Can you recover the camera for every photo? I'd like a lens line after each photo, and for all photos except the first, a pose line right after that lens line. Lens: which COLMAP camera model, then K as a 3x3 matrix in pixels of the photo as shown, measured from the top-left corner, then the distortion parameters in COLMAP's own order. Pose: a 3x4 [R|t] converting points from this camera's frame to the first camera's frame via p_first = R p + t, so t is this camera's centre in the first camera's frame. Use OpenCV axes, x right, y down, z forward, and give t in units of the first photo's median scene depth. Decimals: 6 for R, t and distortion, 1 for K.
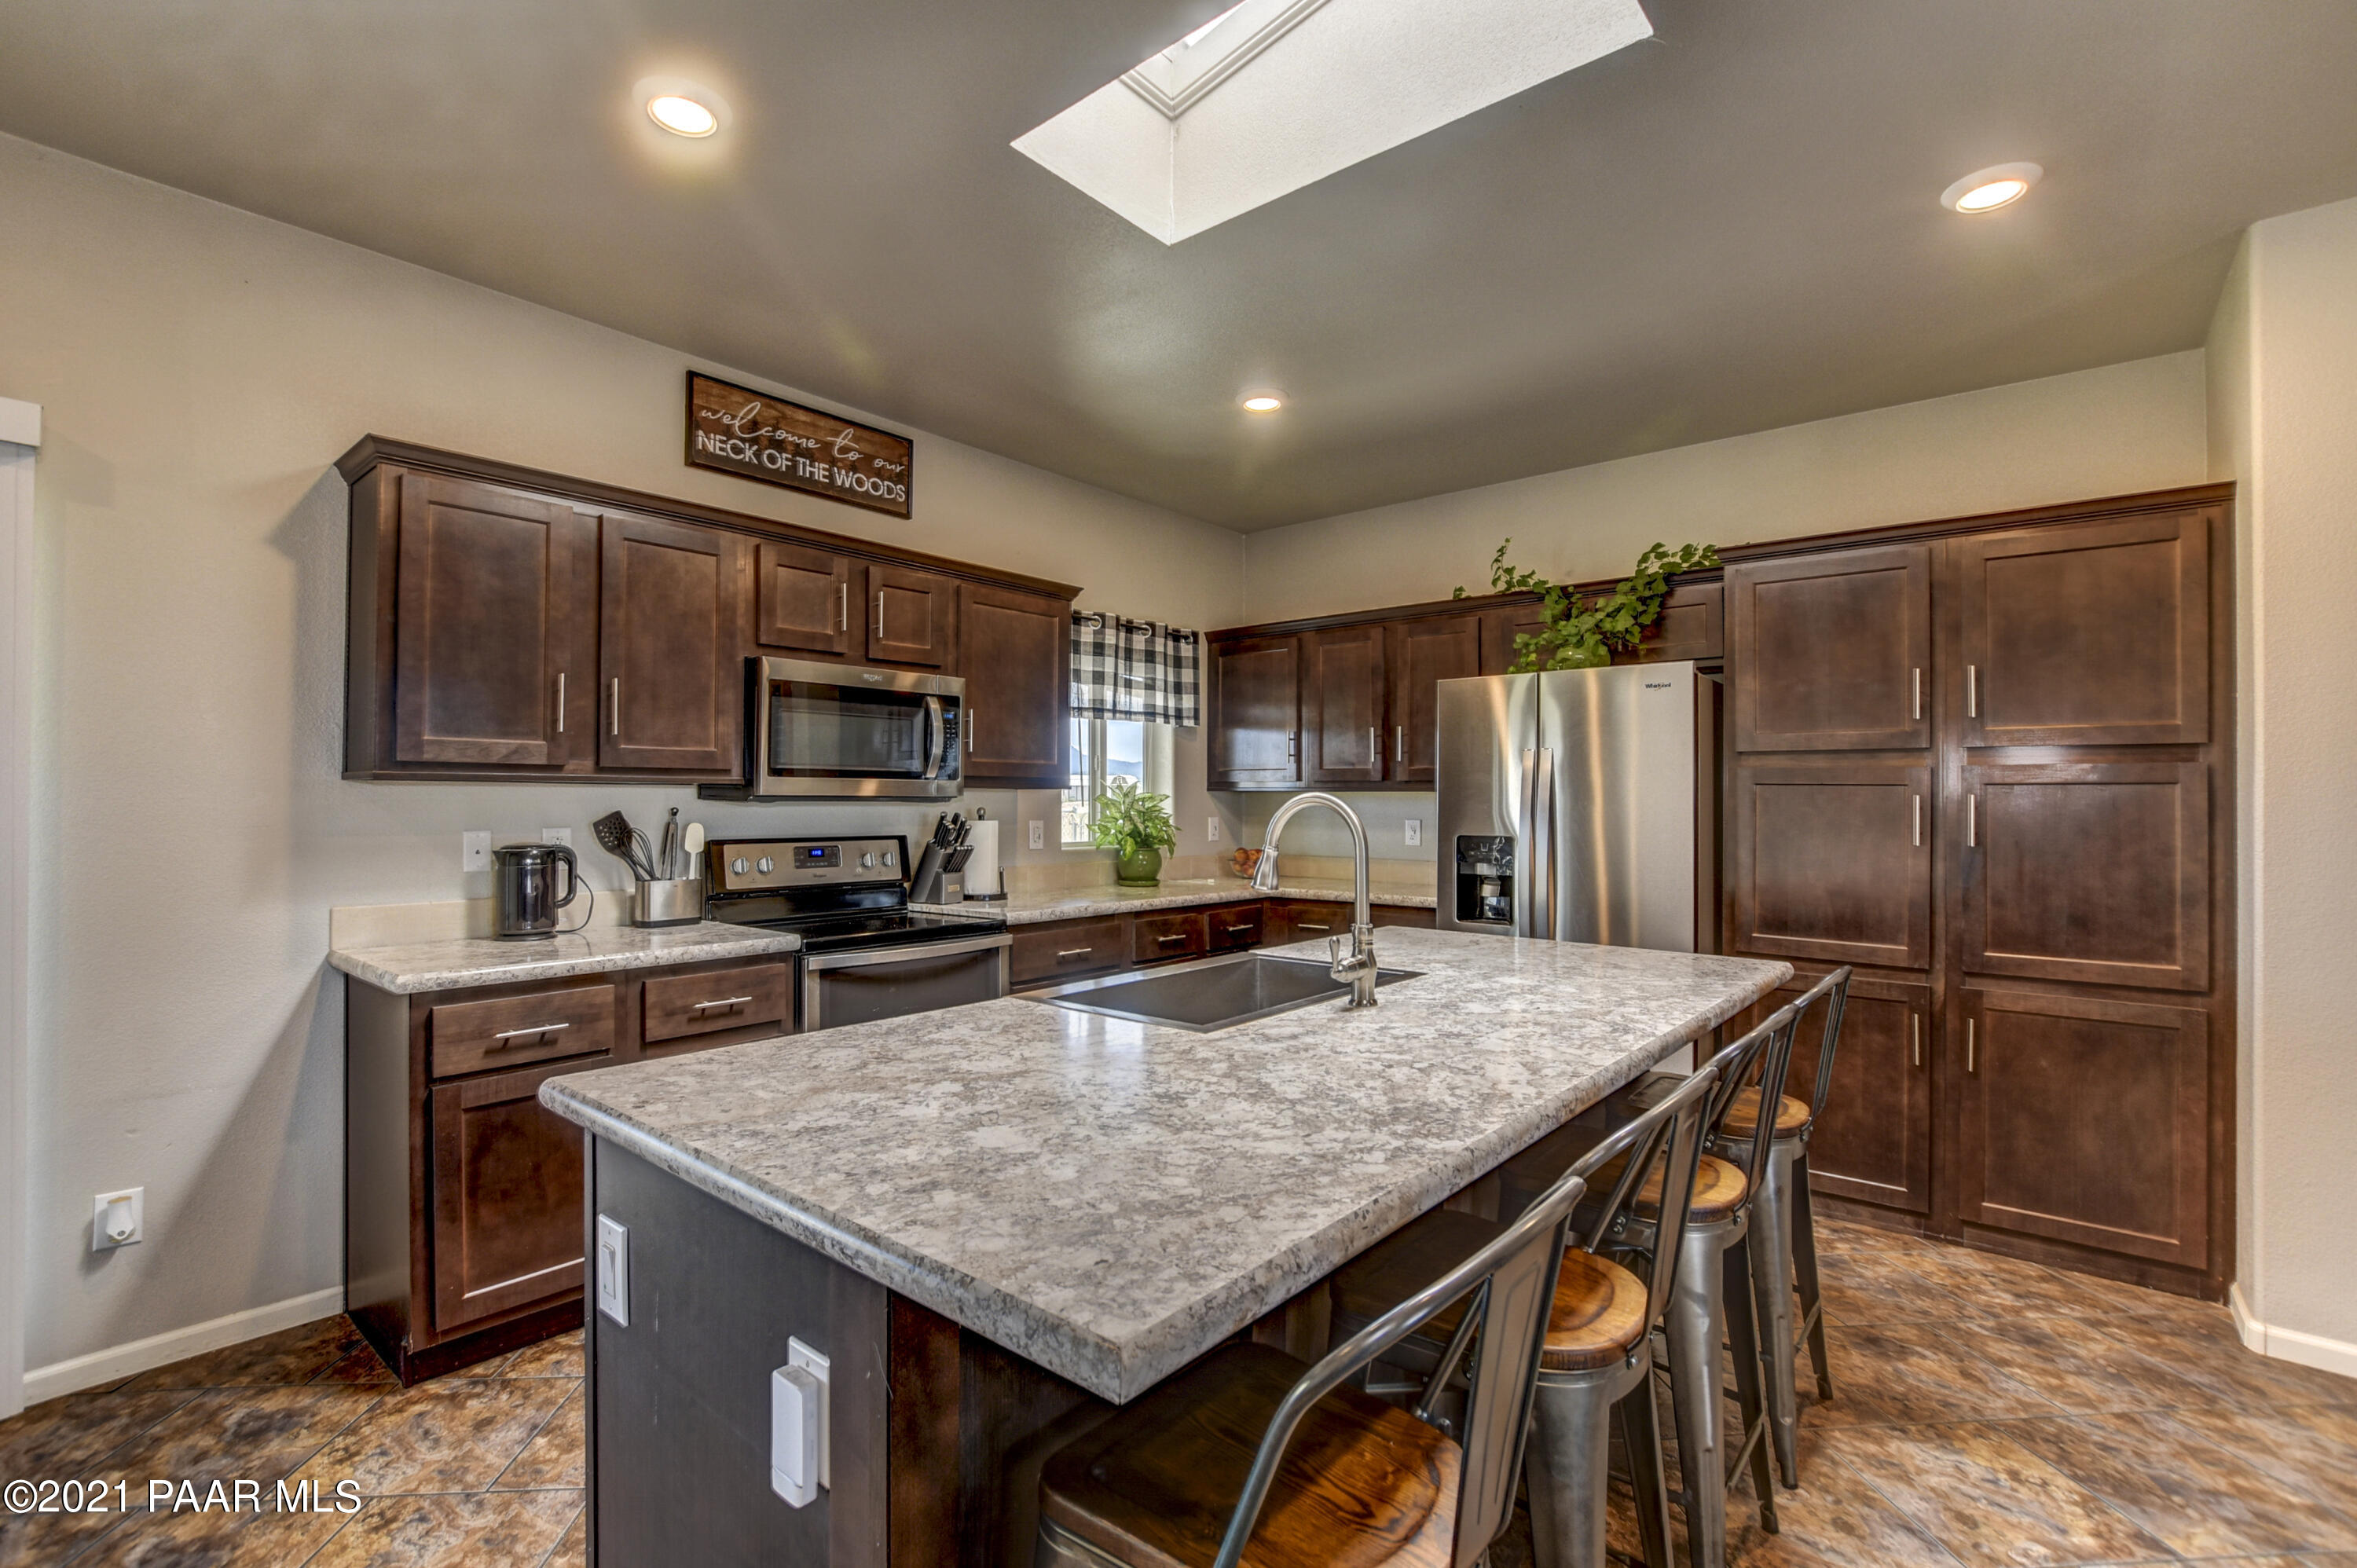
lens RADIAL K [[1059.4, 0, 1177.2], [0, 1059.4, 787.7], [0, 0, 1]] dist [-0.017320, 0.000150]
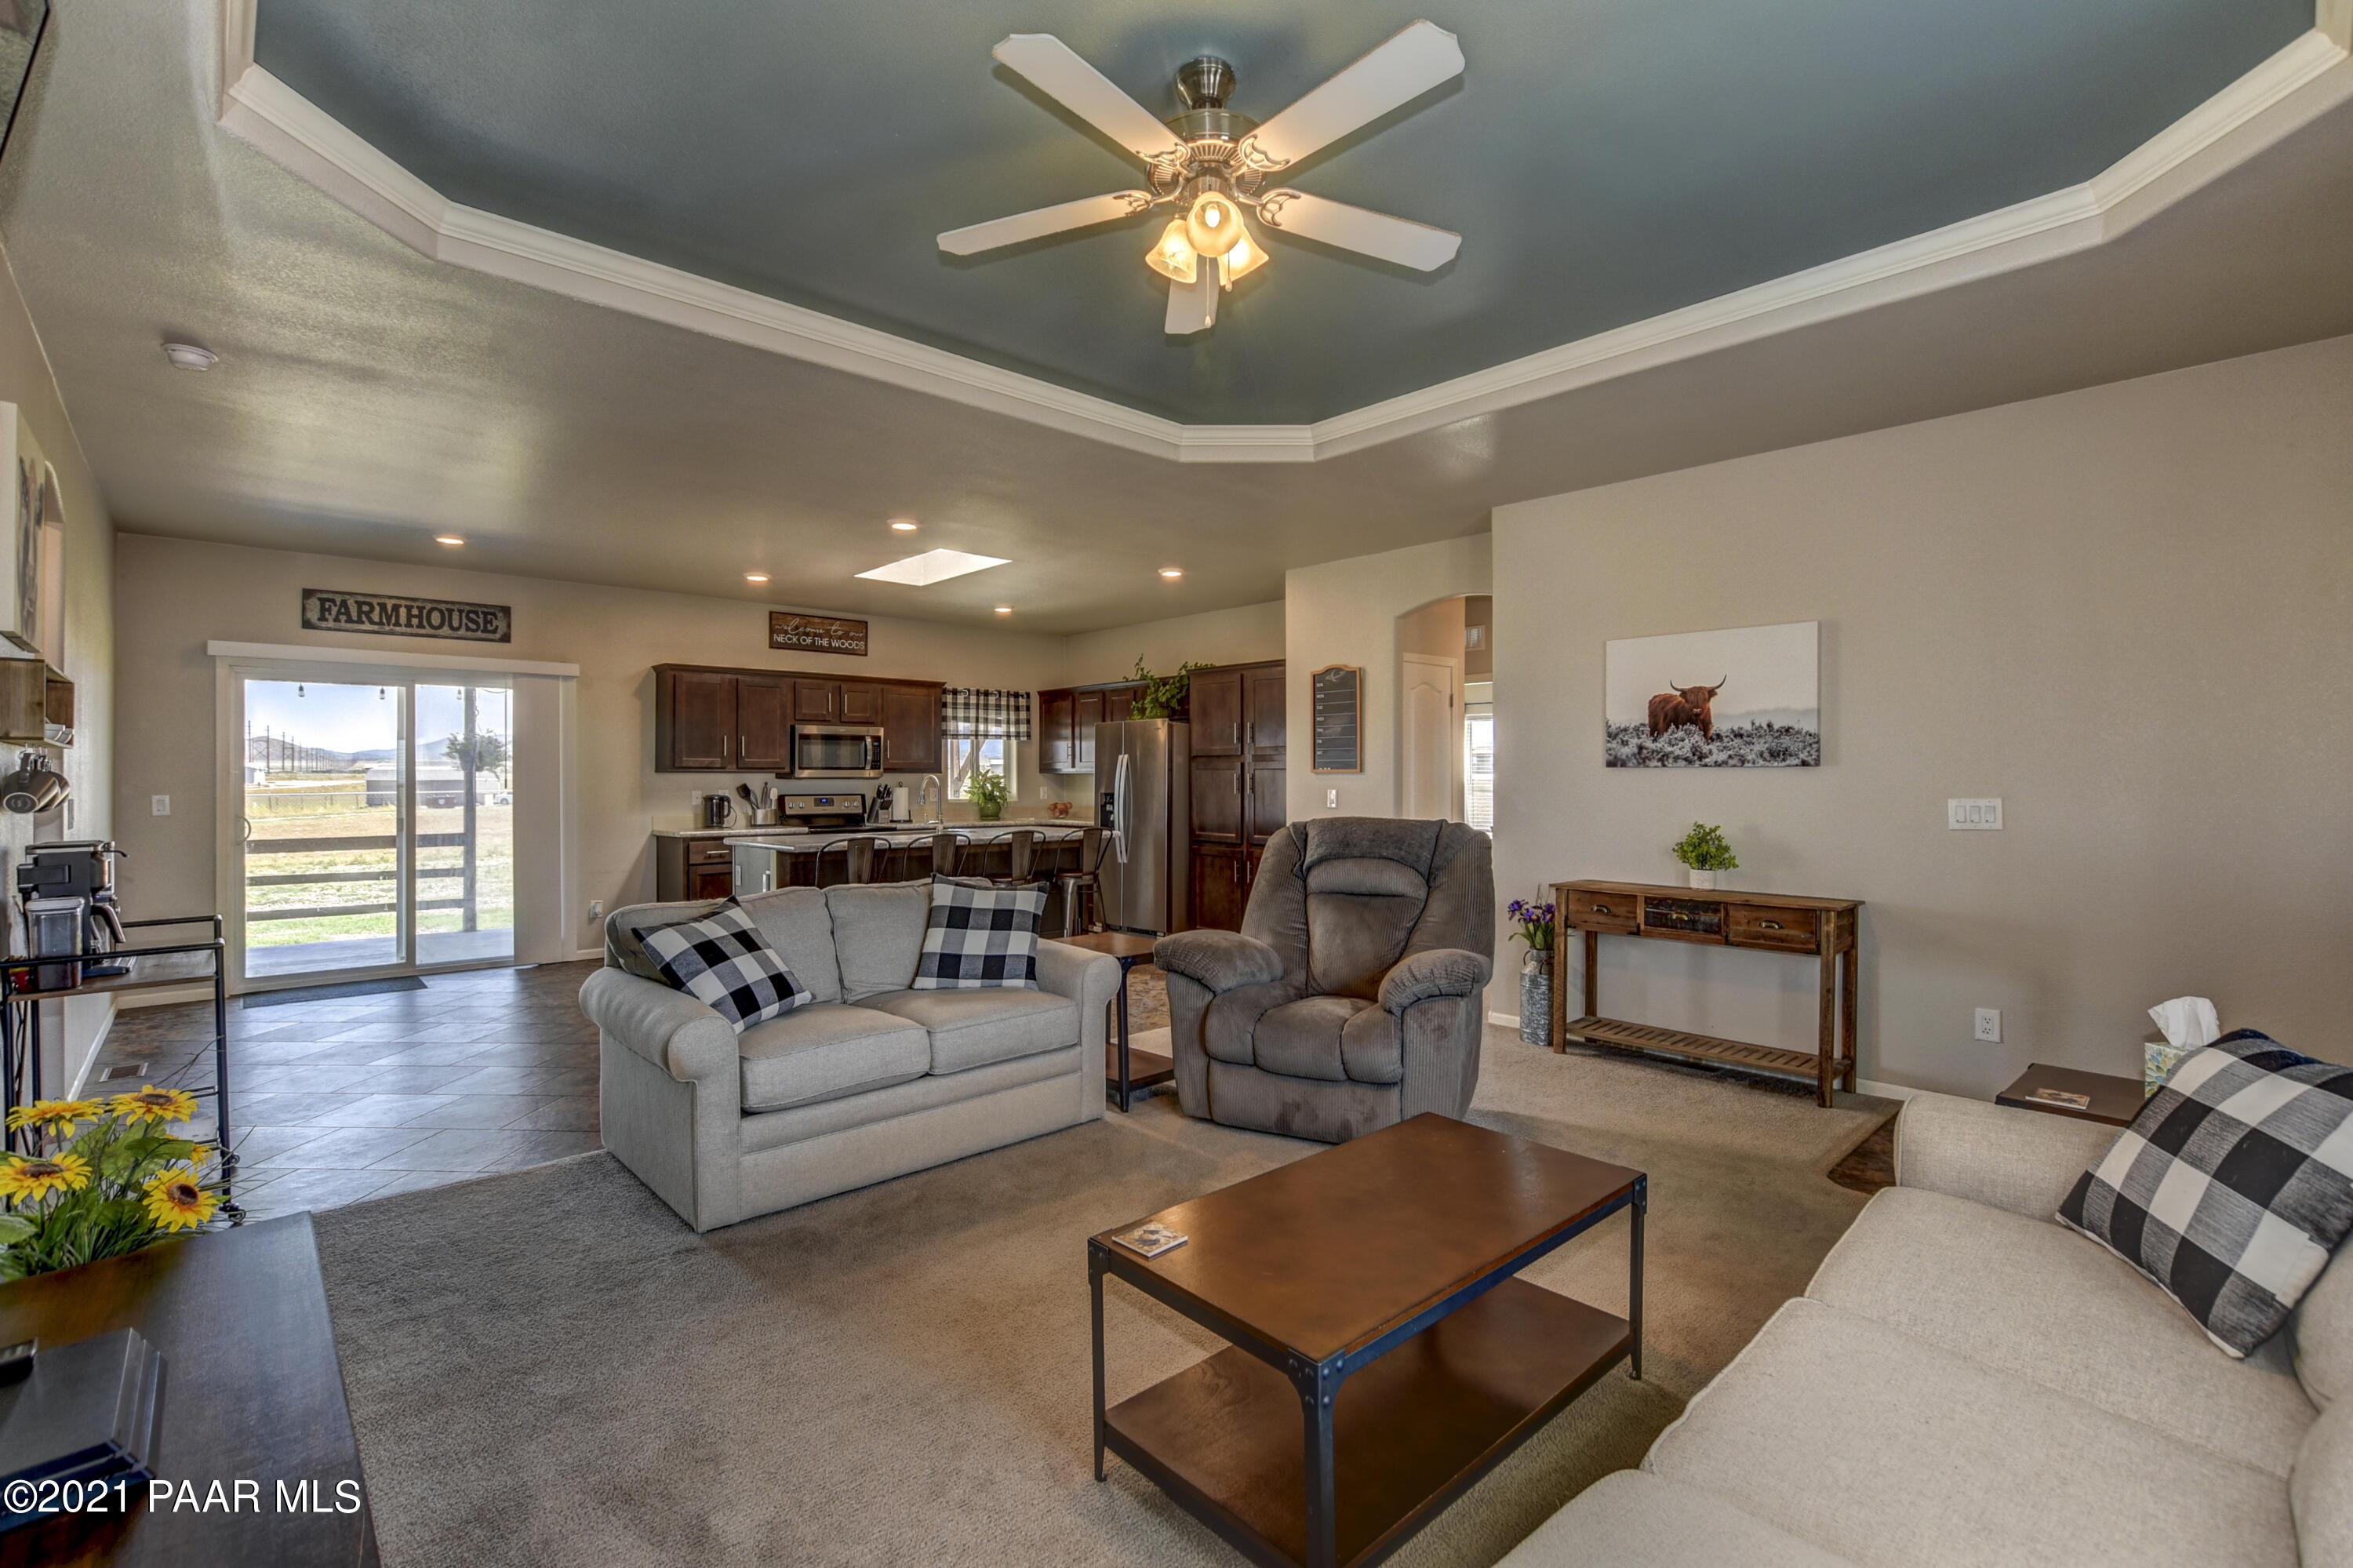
lens RADIAL K [[1057.7, 0, 1178.3], [0, 1057.7, 781.4], [0, 0, 1]] dist [-0.017320, 0.000150]
pose [[0.992348, -0.007948, -0.123220, 0.767321], [0.009193, 0.999912, 0.009539, 0.001572], [0.123133, -0.010599, 0.992334, -1.311650]]
